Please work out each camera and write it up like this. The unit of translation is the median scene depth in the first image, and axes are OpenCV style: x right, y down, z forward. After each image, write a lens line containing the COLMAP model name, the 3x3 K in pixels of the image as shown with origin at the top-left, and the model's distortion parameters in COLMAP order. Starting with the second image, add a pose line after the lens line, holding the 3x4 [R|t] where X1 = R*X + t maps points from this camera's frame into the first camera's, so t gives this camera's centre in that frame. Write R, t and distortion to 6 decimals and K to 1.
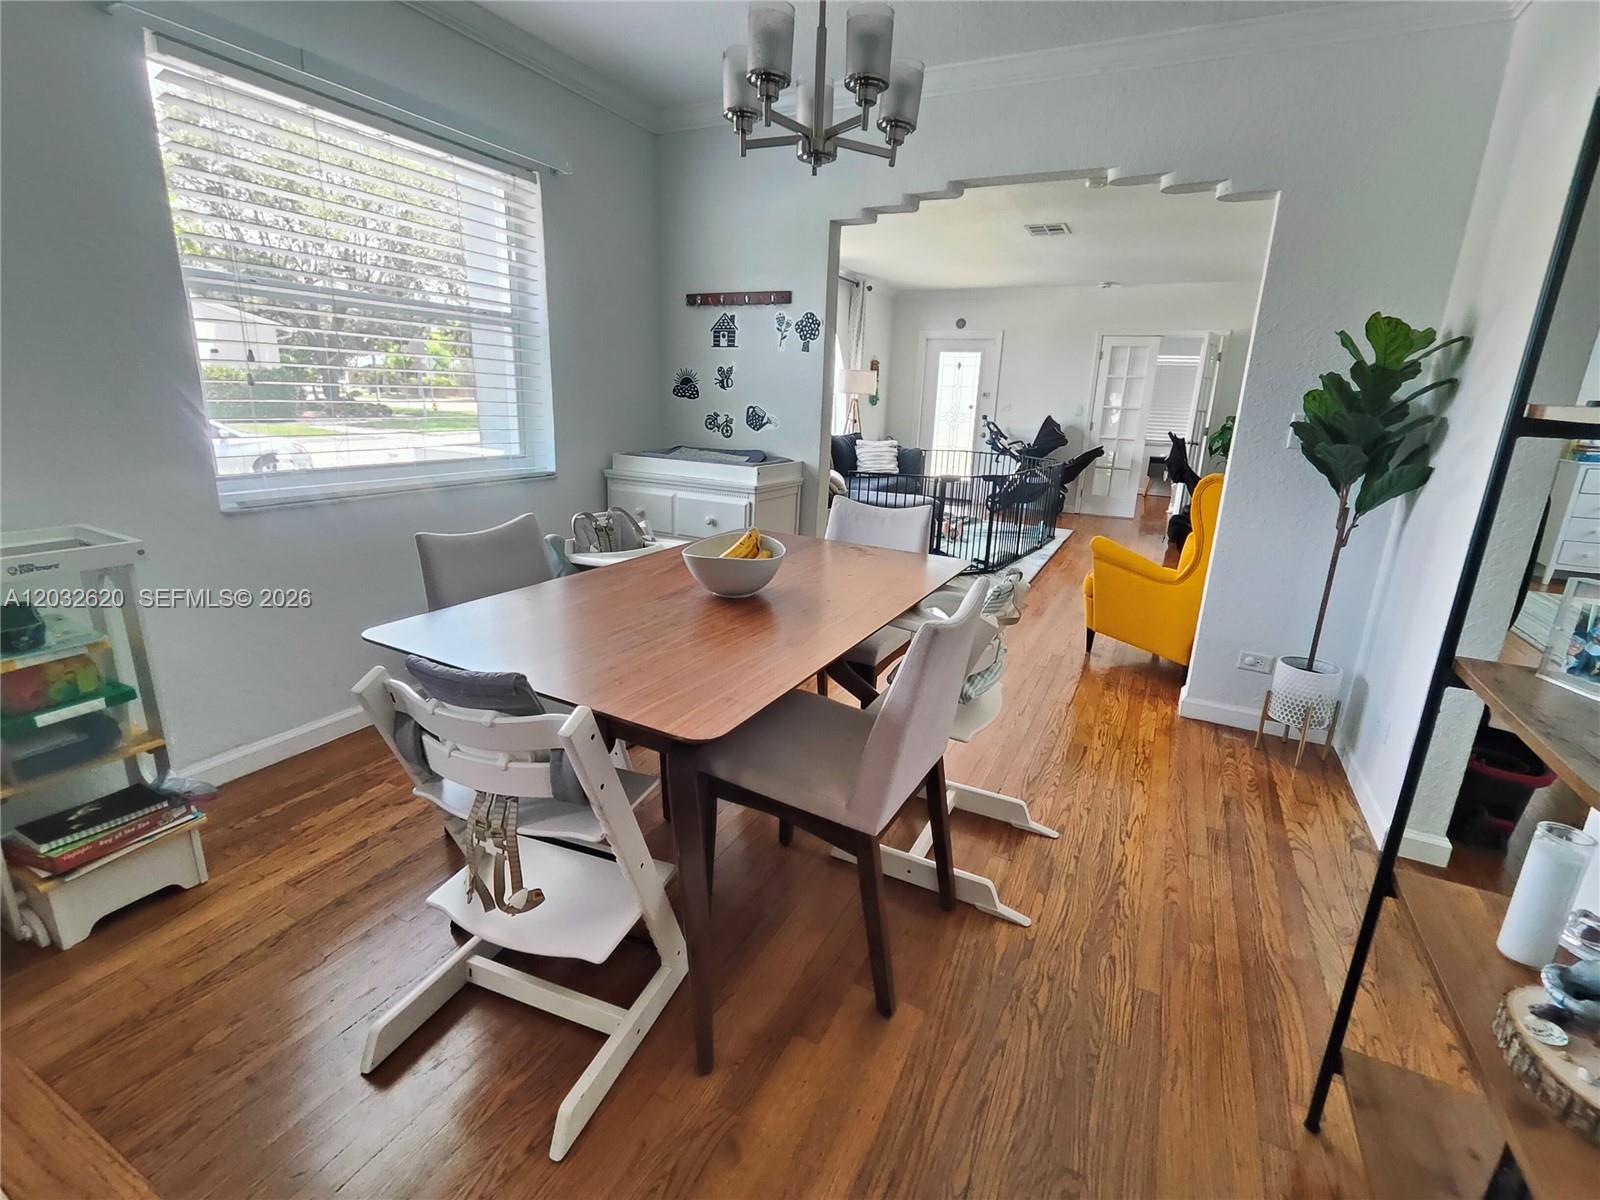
lens RADIAL K [[737.0, 0, 805.9], [0, 737.0, 595.6], [0, 0, 1]] dist [-0.004148, 0.000276]
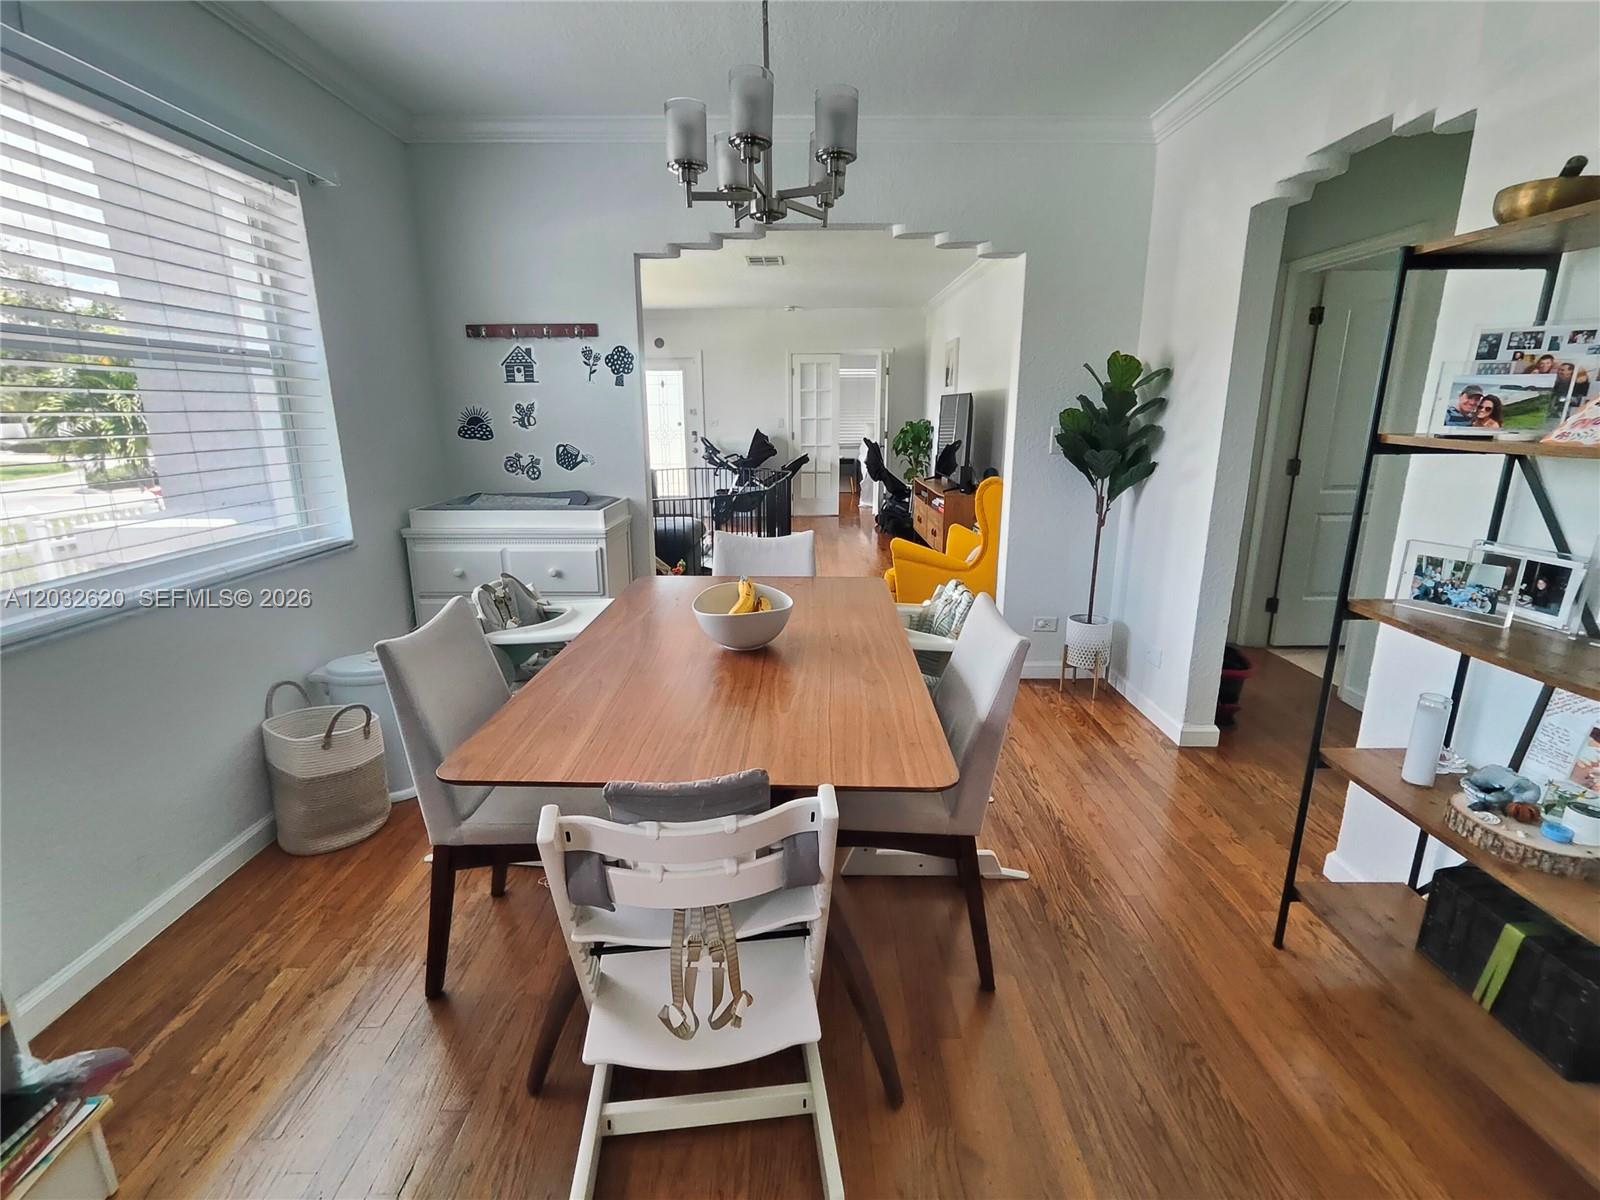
lens RADIAL K [[737.0, 0, 805.9], [0, 737.0, 595.6], [0, 0, 1]] dist [-0.004148, 0.000276]
pose [[0.889565, -0.151952, 0.430796, -0.251896], [0.157371, 0.987265, 0.023272, -0.045135], [-0.428846, 0.047093, 0.902149, 0.037190]]
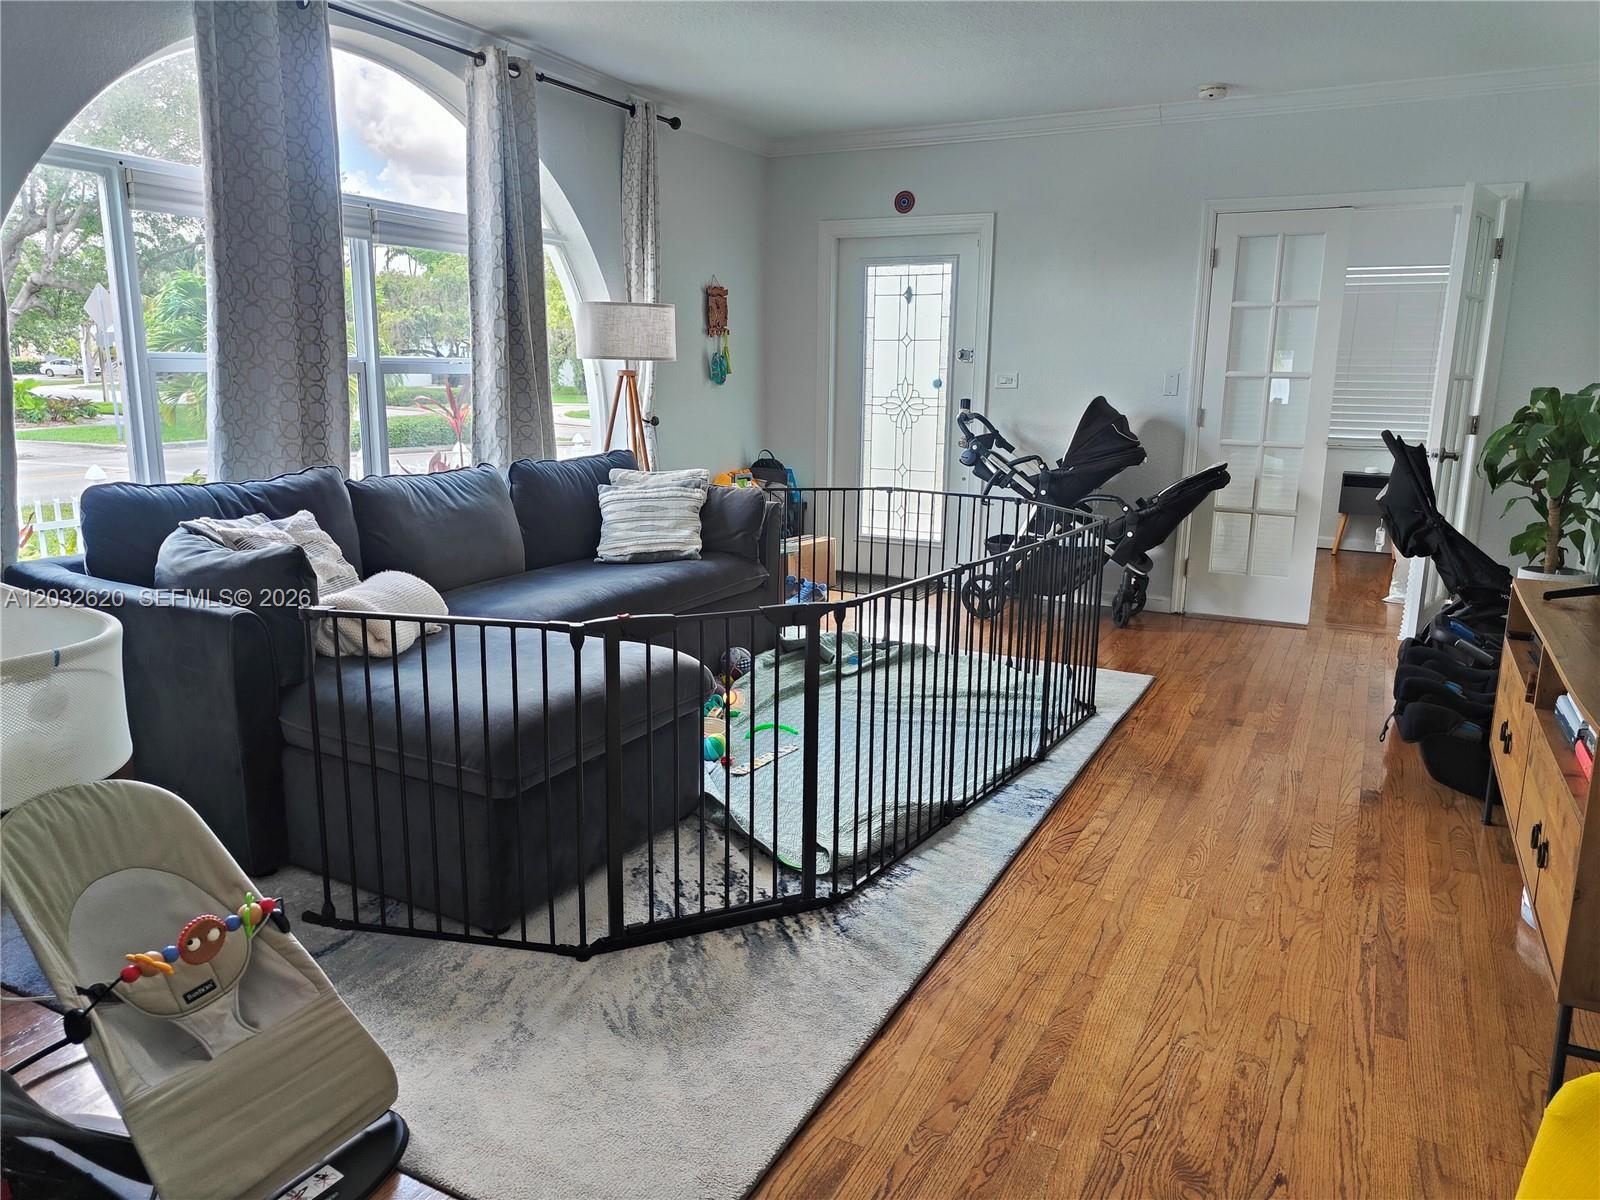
lens RADIAL K [[1105.0, 0, 790.7], [0, 1105.0, 594.7], [0, 0, 1]] dist [0.010329, 0.000359]
pose [[0.999184, -0.018751, -0.035765, 0.404691], [0.016413, 0.997777, -0.064593, -0.211726], [0.036896, 0.063953, 0.997271, 0.832495]]
